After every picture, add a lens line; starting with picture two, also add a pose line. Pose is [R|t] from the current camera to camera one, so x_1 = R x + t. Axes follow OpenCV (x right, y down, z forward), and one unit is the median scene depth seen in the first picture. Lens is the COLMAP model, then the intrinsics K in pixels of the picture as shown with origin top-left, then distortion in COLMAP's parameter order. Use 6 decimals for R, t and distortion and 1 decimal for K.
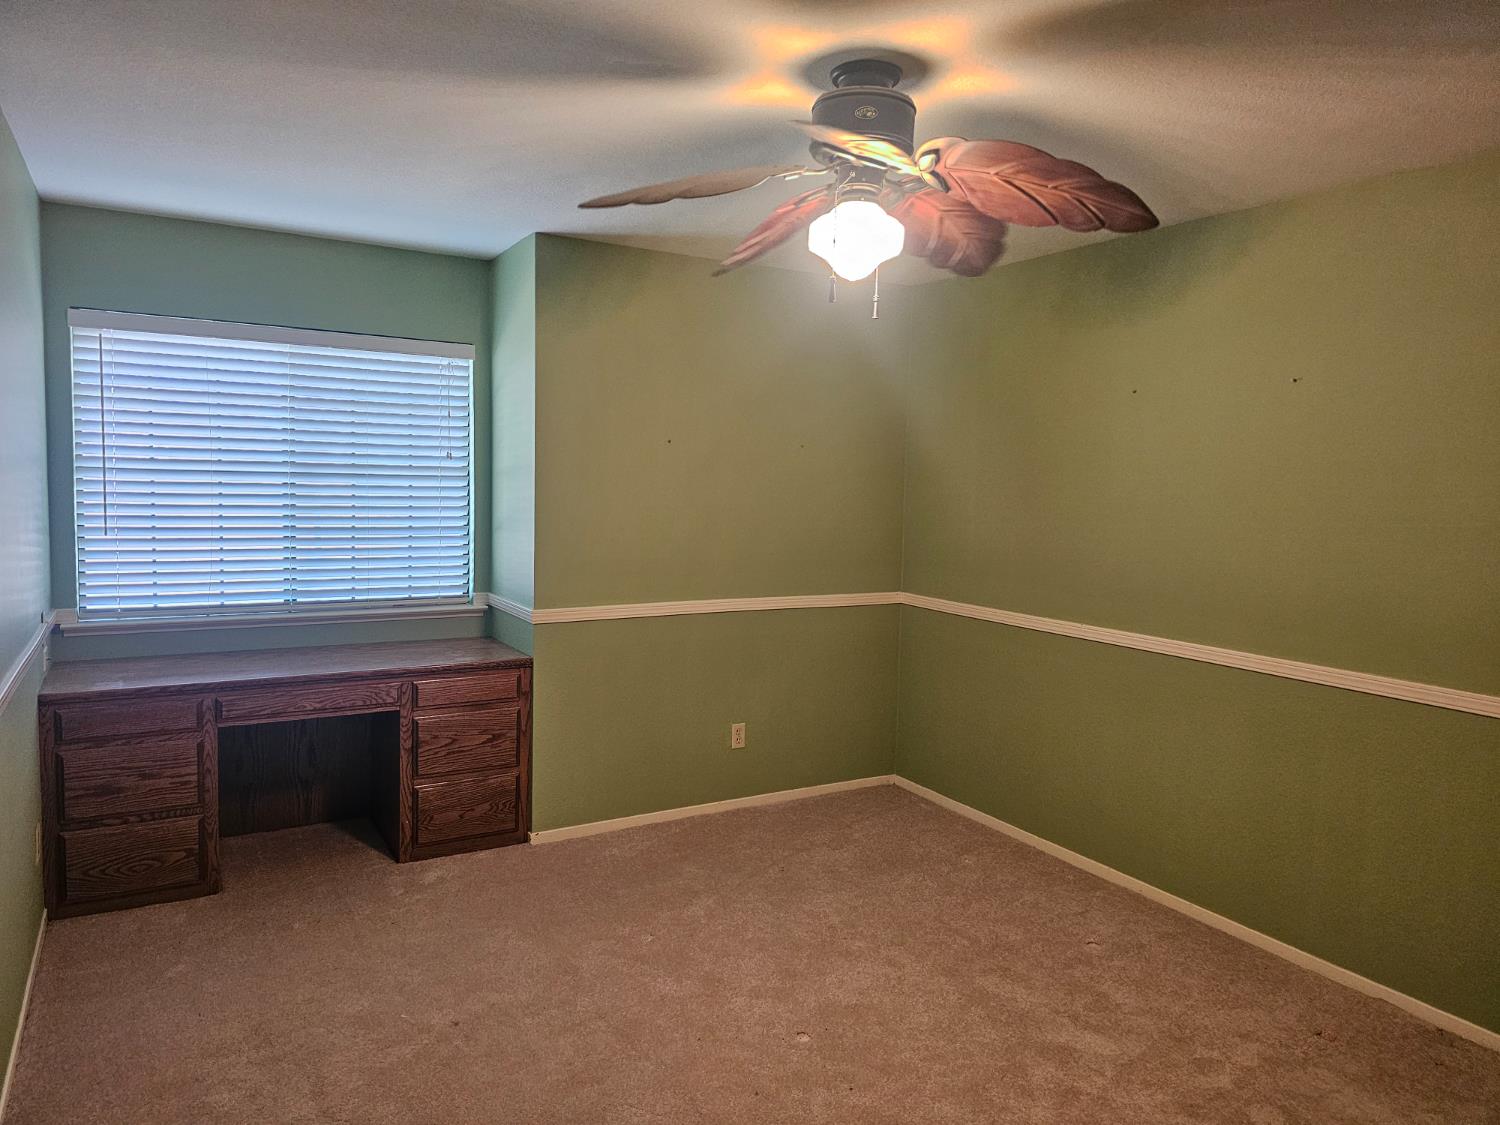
lens RADIAL K [[1003.3, 0, 752.5], [0, 1003.3, 551.4], [0, 0, 1]] dist [0.061622, -0.060254]
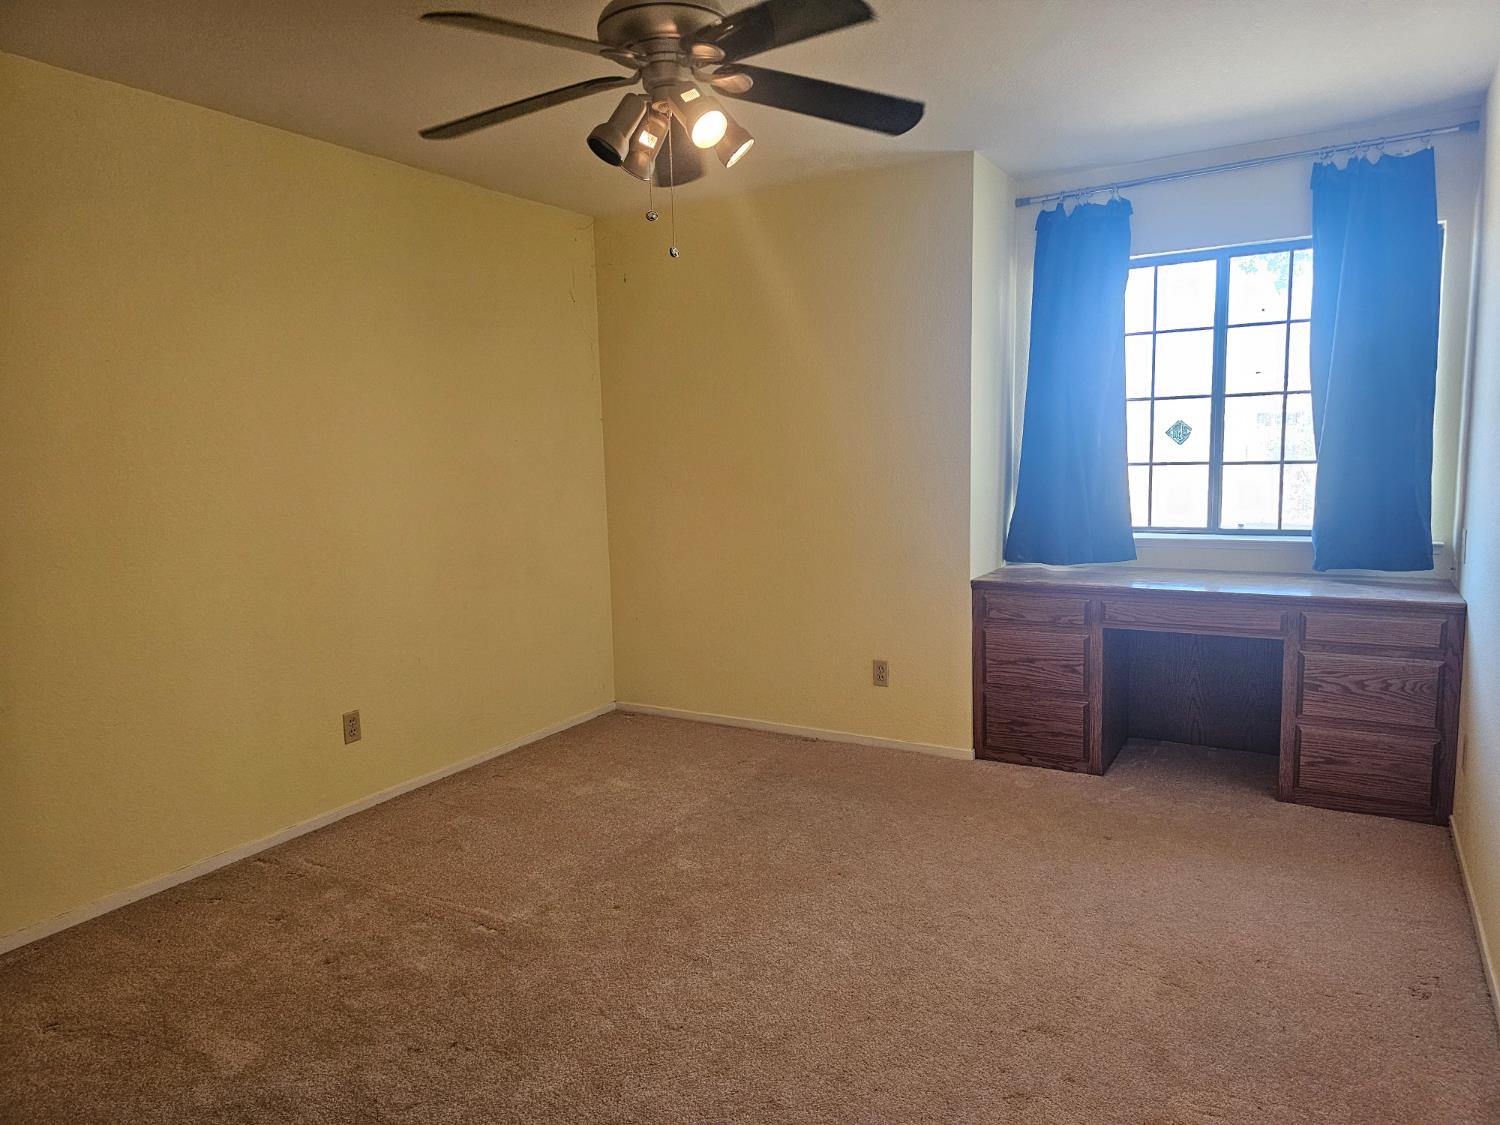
lens RADIAL K [[1003.3, 0, 752.5], [0, 1003.3, 551.4], [0, 0, 1]] dist [0.061622, -0.060254]
pose [[0.495874, 0.075689, -0.865090, 0.212353], [-0.005535, 0.996450, 0.084010, 0.000111], [0.868377, -0.036870, 0.494532, 0.118799]]
